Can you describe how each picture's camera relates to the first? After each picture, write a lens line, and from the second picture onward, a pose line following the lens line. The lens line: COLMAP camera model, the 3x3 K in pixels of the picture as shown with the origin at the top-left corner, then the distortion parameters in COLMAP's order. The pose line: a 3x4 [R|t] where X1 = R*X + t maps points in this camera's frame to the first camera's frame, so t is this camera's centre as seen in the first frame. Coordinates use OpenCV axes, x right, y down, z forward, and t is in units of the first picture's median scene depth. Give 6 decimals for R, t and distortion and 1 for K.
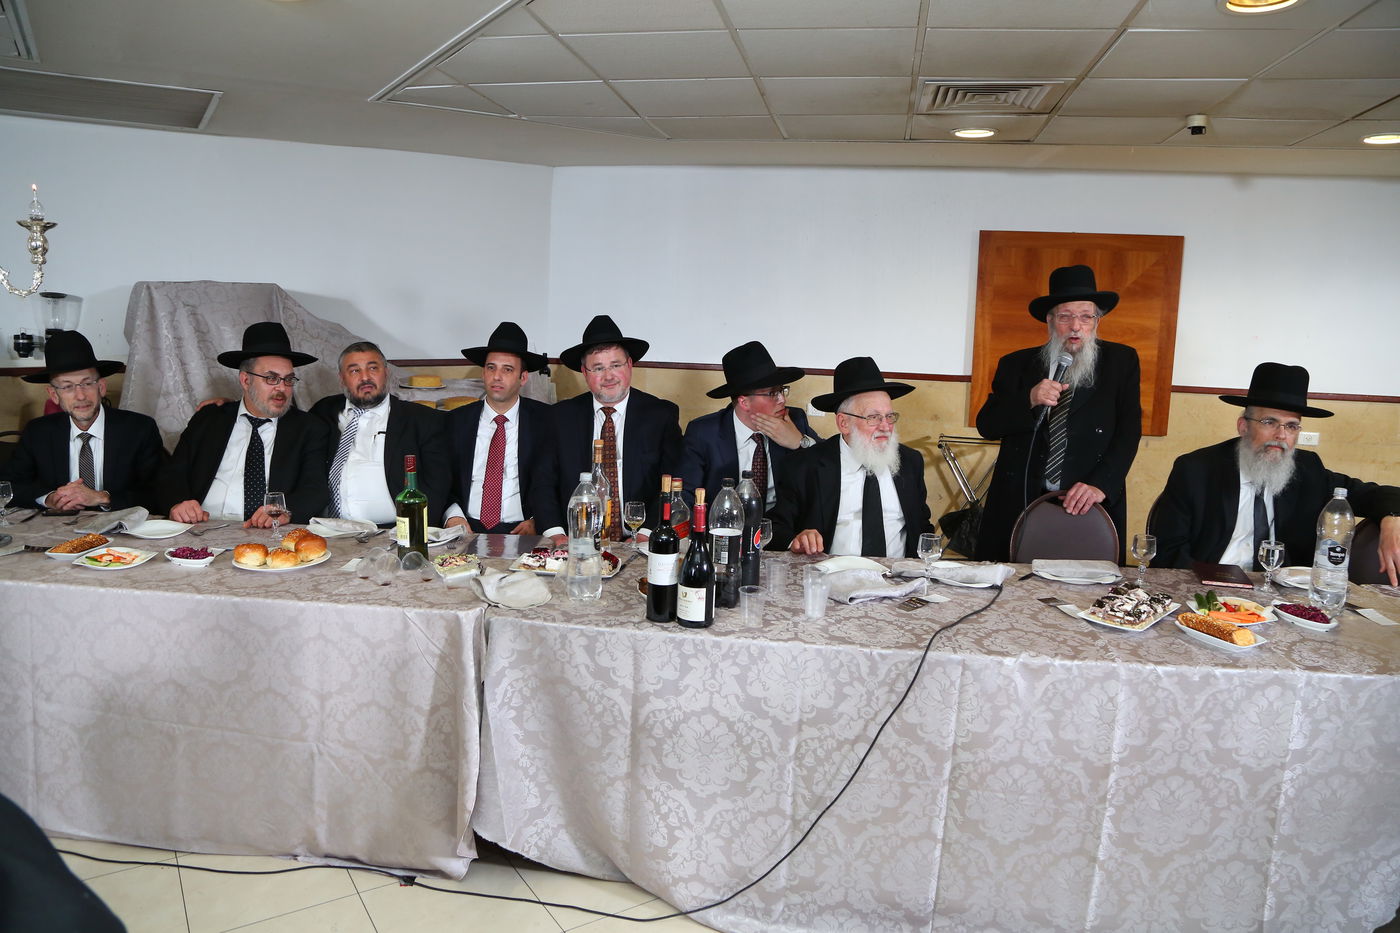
lens RADIAL K [[947.9, 0, 697.3], [0, 947.9, 463.4], [0, 0, 1]] dist [-0.001831, 0.022524]
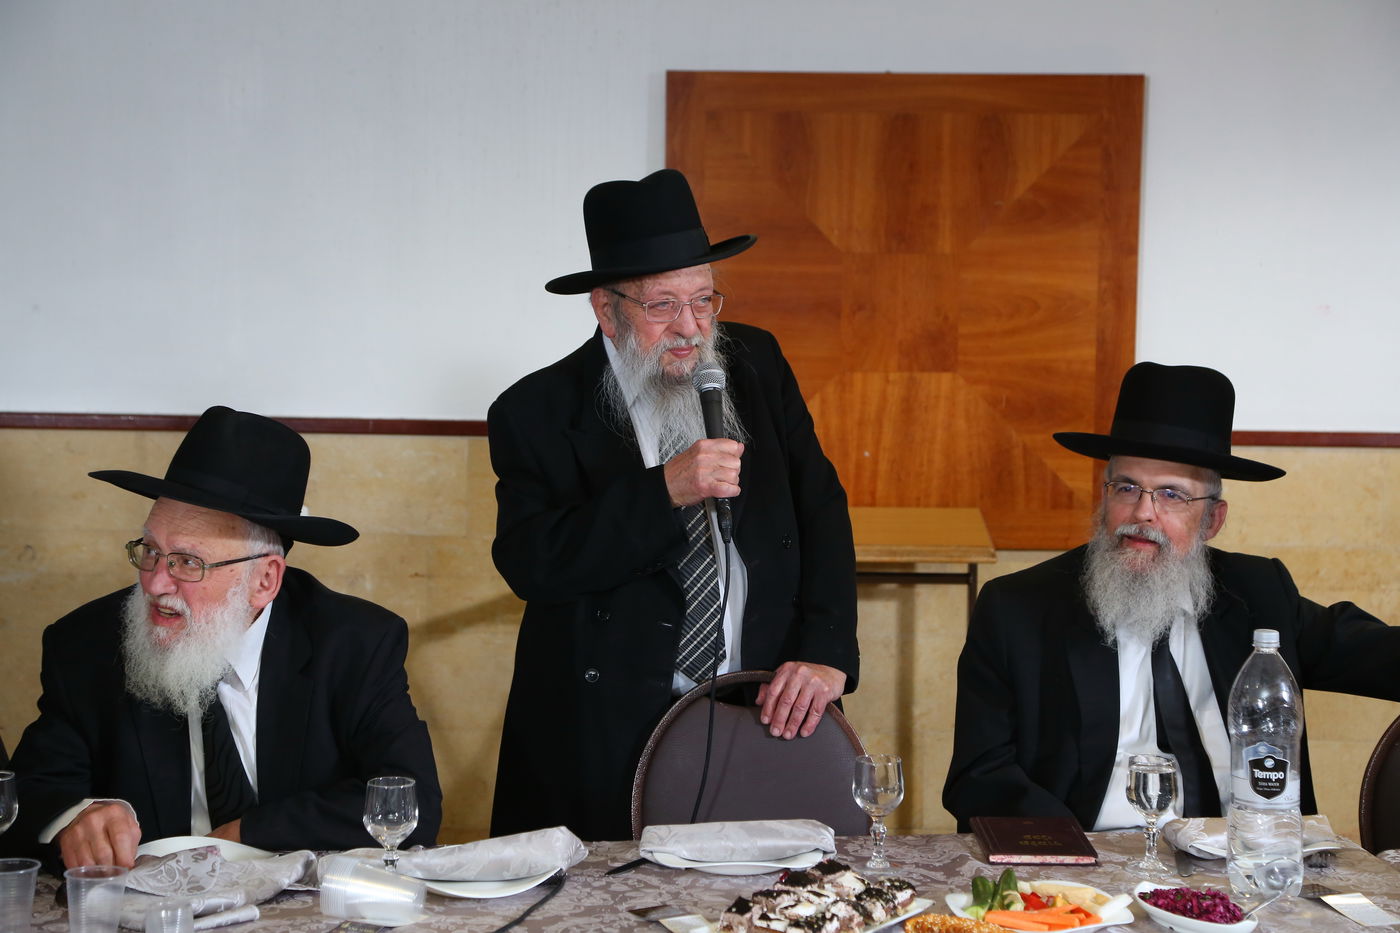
lens RADIAL K [[2803.5, 0, 698.5], [0, 2803.5, 469.7], [0, 0, 1]] dist [0.329838, 0.000000]
pose [[0.986993, -0.036495, 0.156565, 0.177832], [0.050400, 0.995039, -0.085780, 0.049382], [-0.152657, 0.092555, 0.983936, -0.294894]]
